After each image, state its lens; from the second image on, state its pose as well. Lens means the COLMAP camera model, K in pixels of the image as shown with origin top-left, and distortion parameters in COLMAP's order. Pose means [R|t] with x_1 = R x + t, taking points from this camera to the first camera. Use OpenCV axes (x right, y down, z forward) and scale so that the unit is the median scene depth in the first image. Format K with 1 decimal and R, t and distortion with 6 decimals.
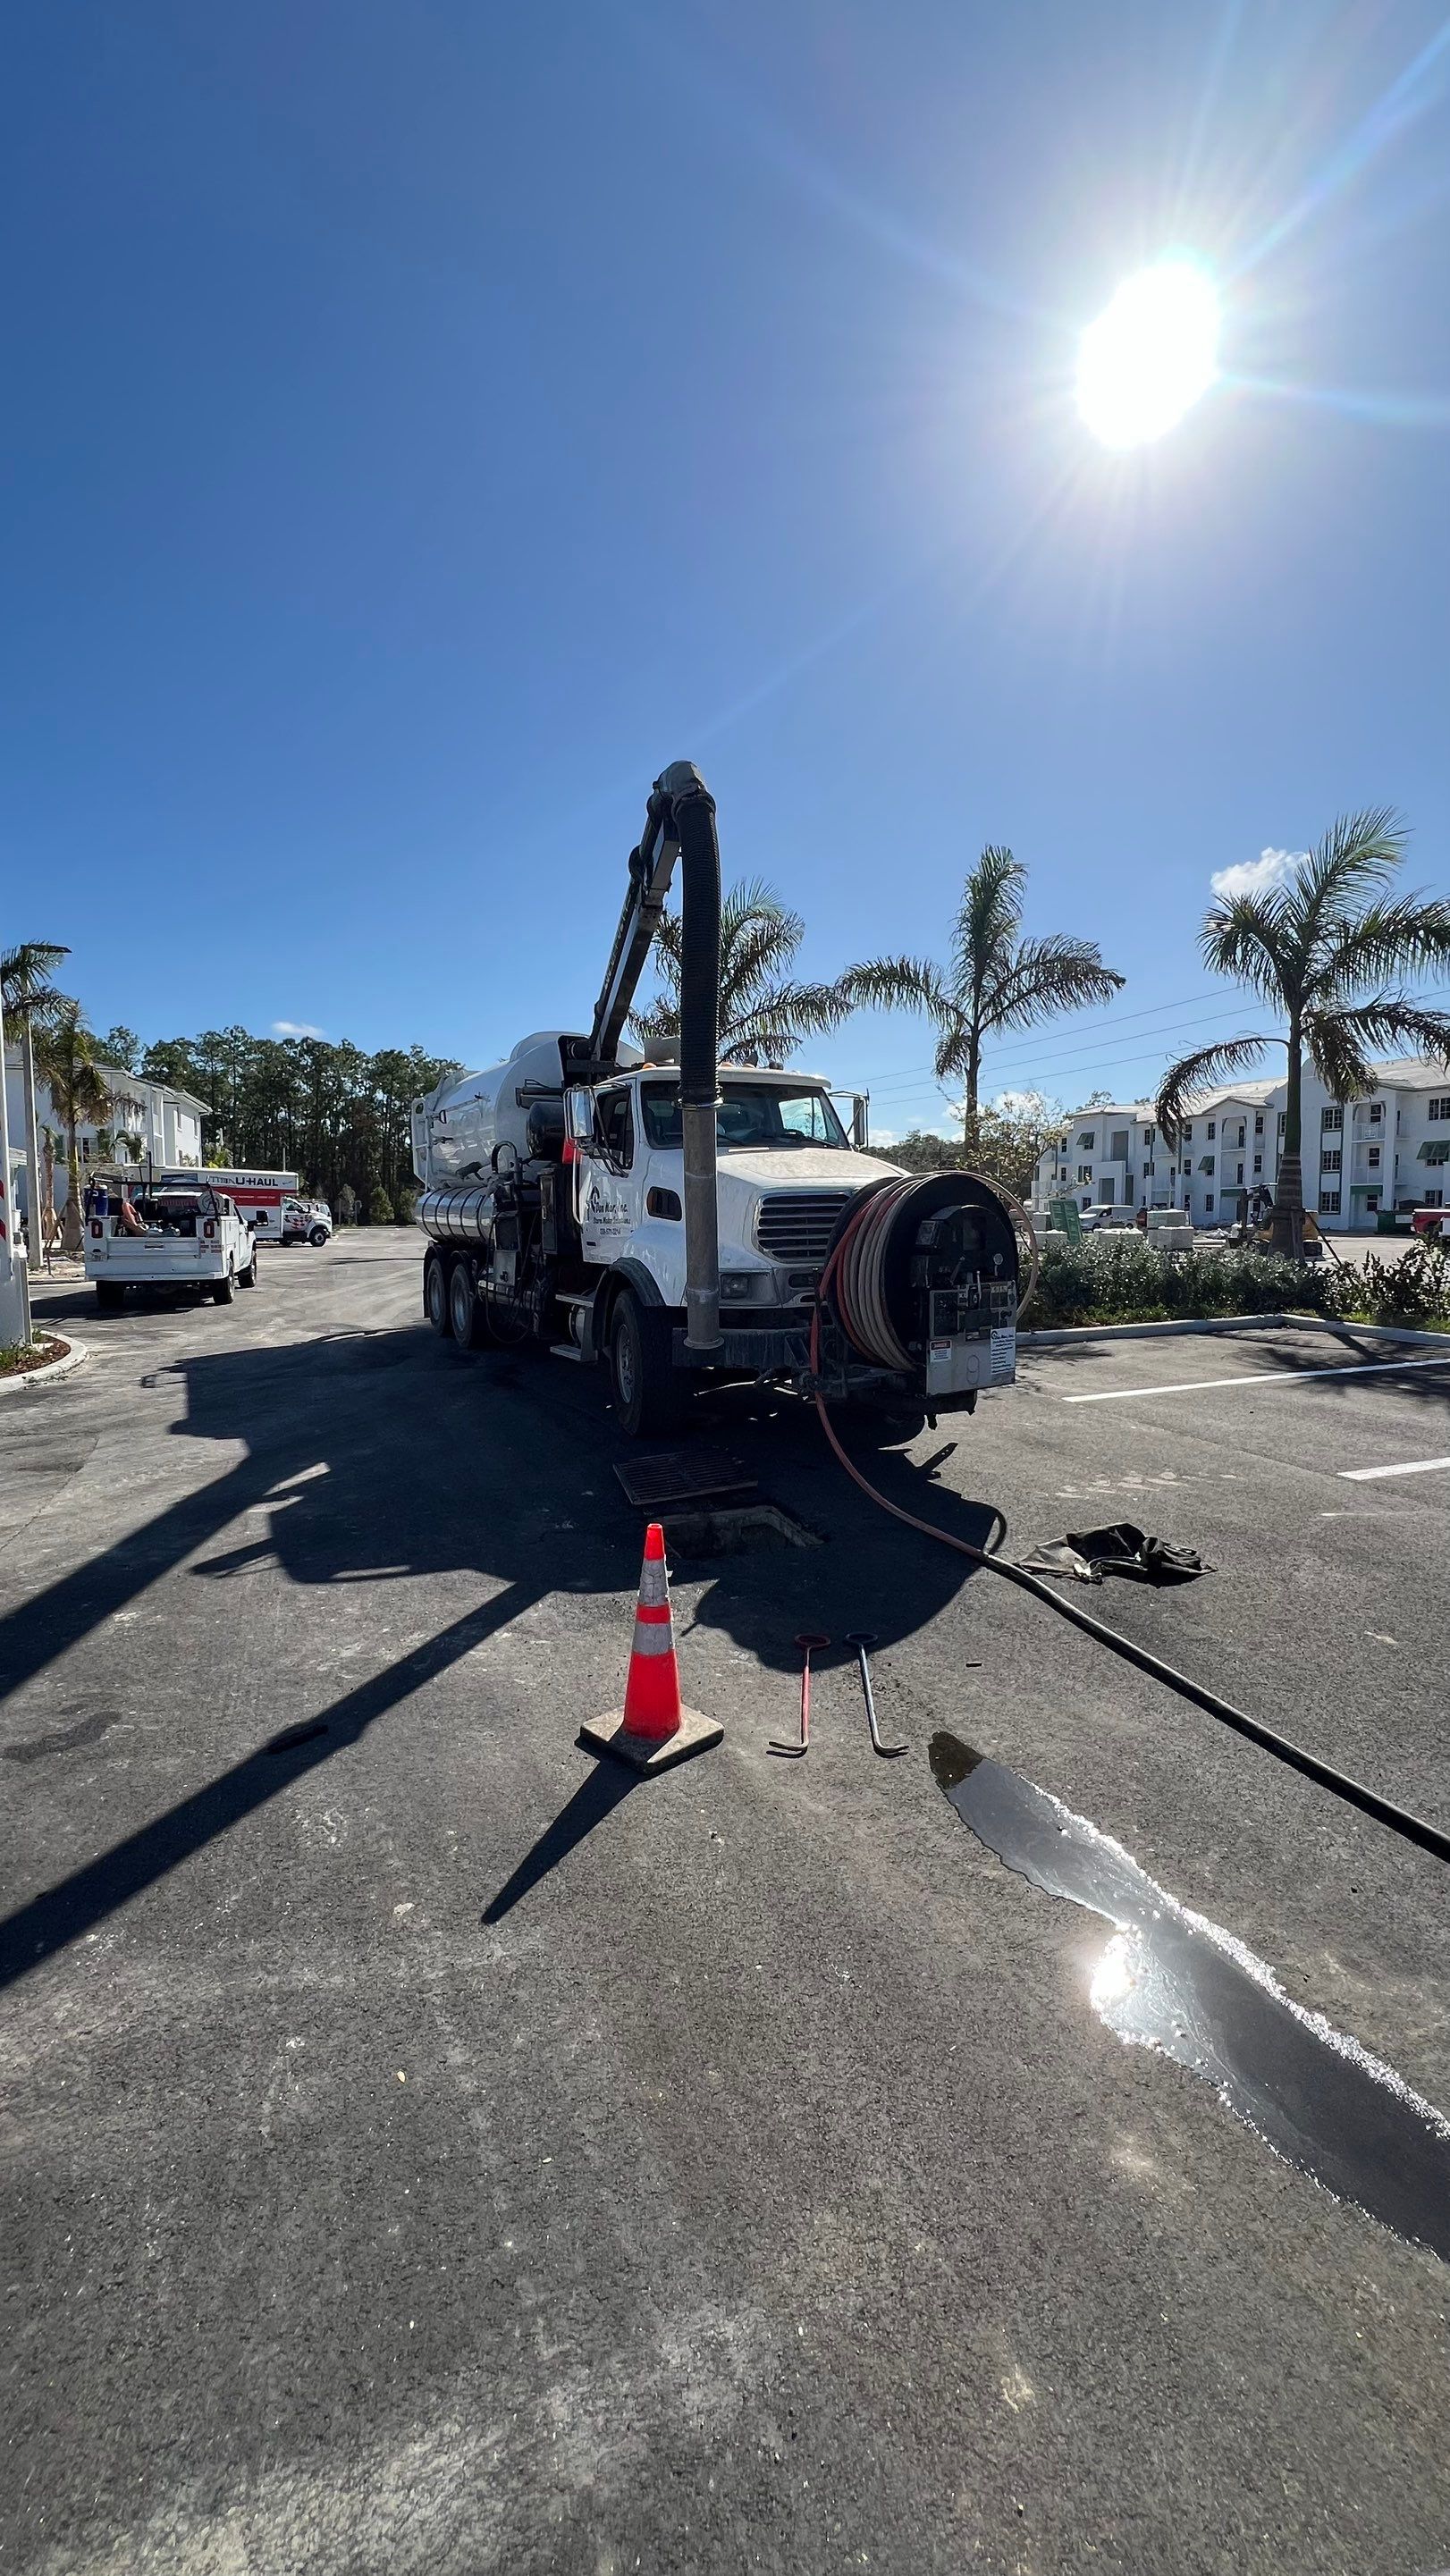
lens RADIAL K [[1030.4, 0, 730.1], [0, 1030.4, 1287.5], [0, 0, 1]] dist [-0.002538, 0.000589]
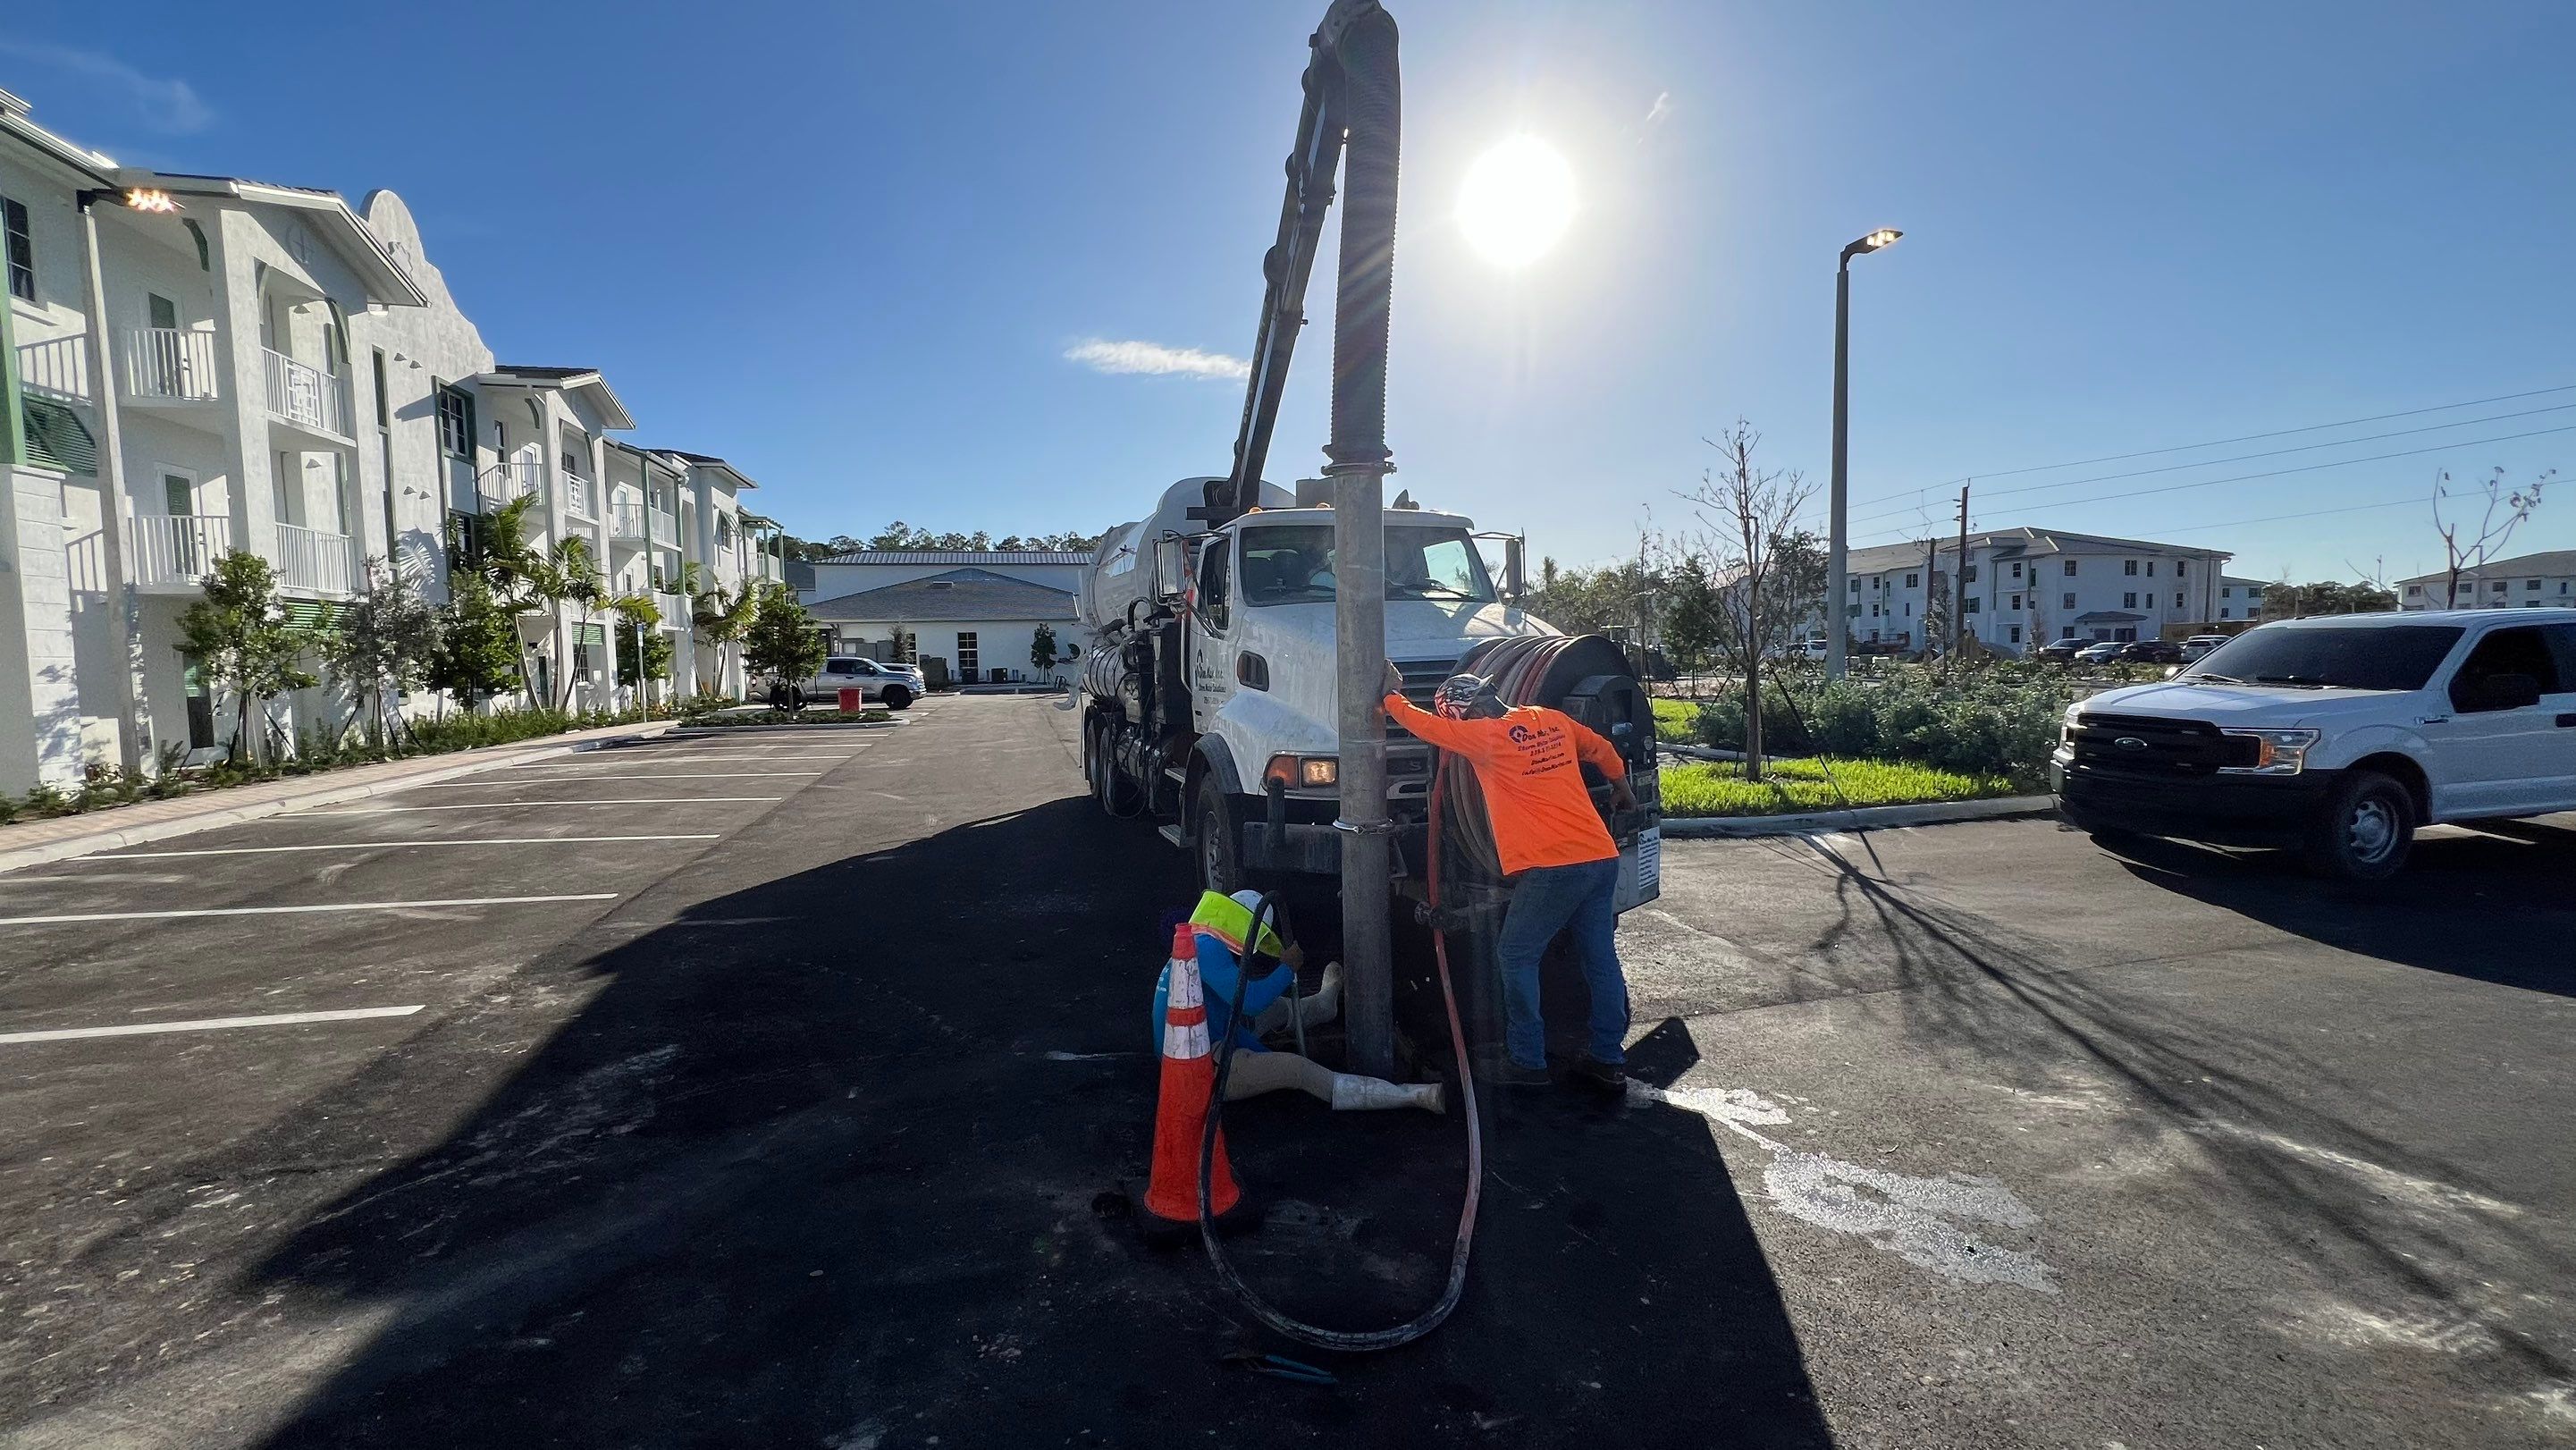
lens RADIAL K [[1030.4, 0, 1281.4], [0, 1030.4, 724.2], [0, 0, 1]] dist [-0.002538, 0.000589]
pose [[0.982256, 0.002998, -0.187522, 0.097882], [-0.004320, 0.999969, -0.006645, -0.025753], [0.187496, 0.007337, 0.982238, 0.135389]]
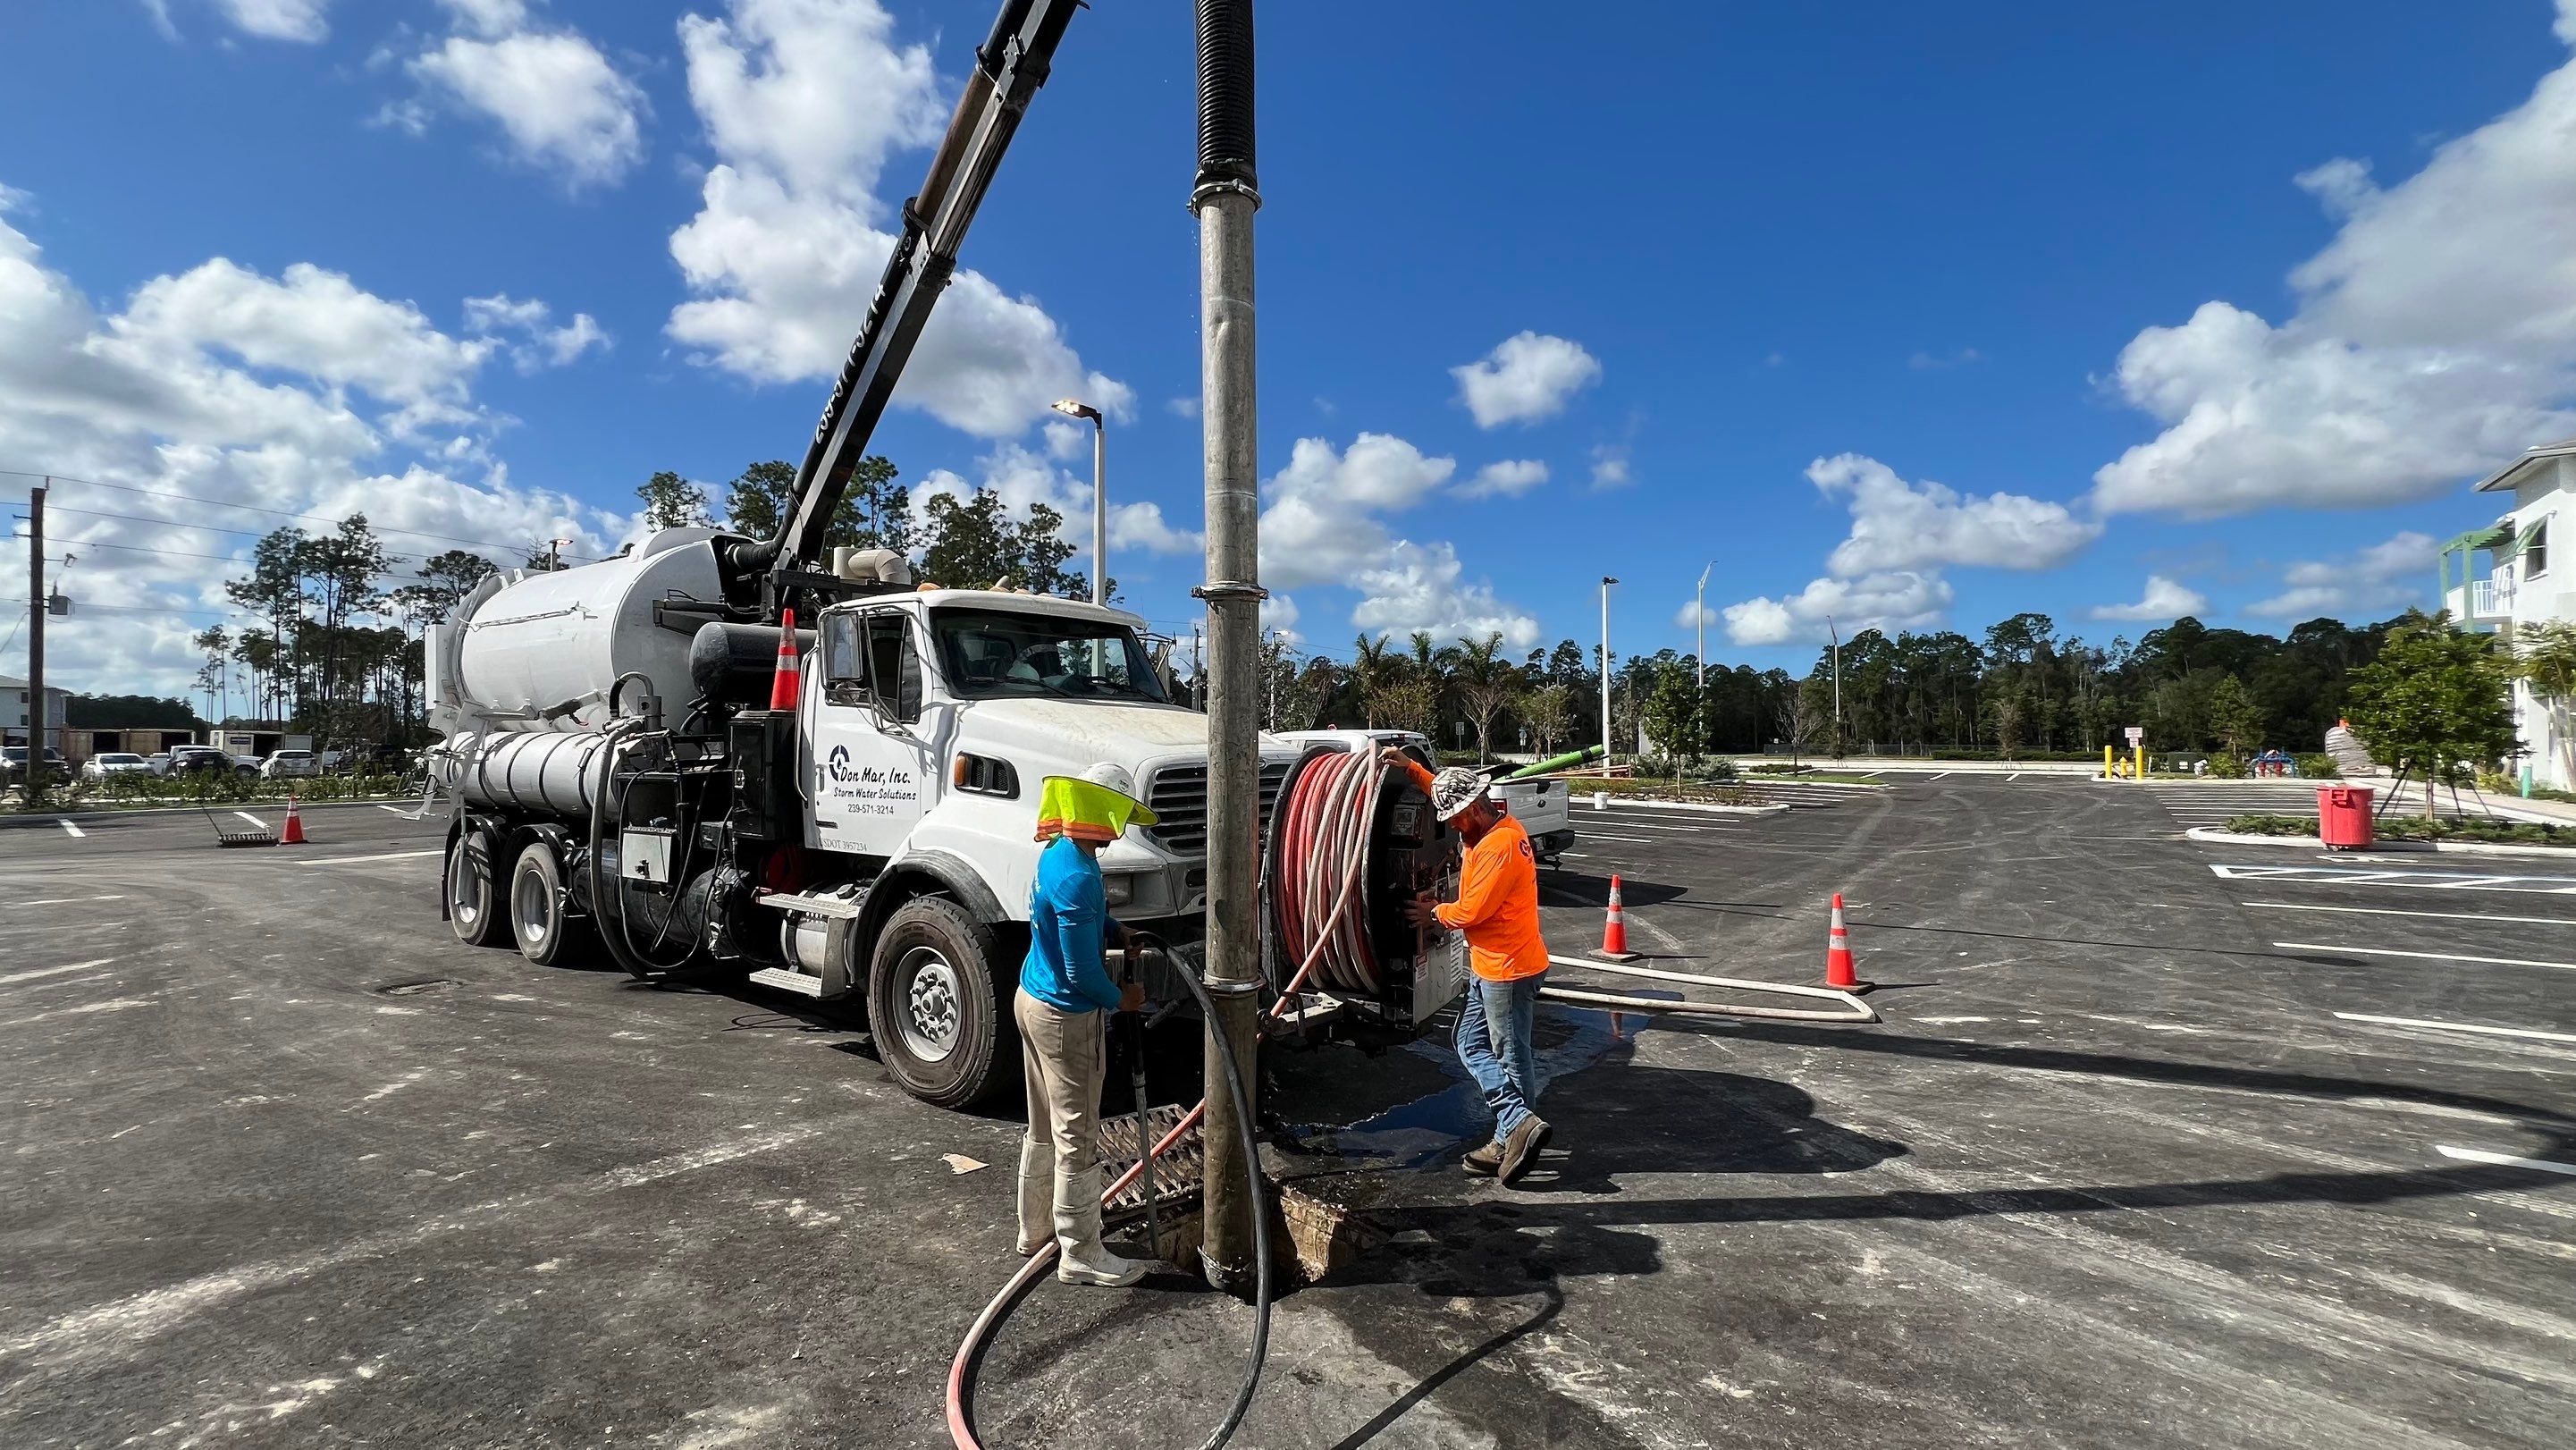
lens RADIAL K [[1030.4, 0, 1280.9], [0, 1030.4, 718.0], [0, 0, 1]] dist [-0.002538, 0.000589]
pose [[0.892444, 0.019716, 0.450727, -0.169937], [0.026114, 0.995112, -0.095234, -0.037592], [-0.450402, 0.096761, 0.887567, 0.200283]]
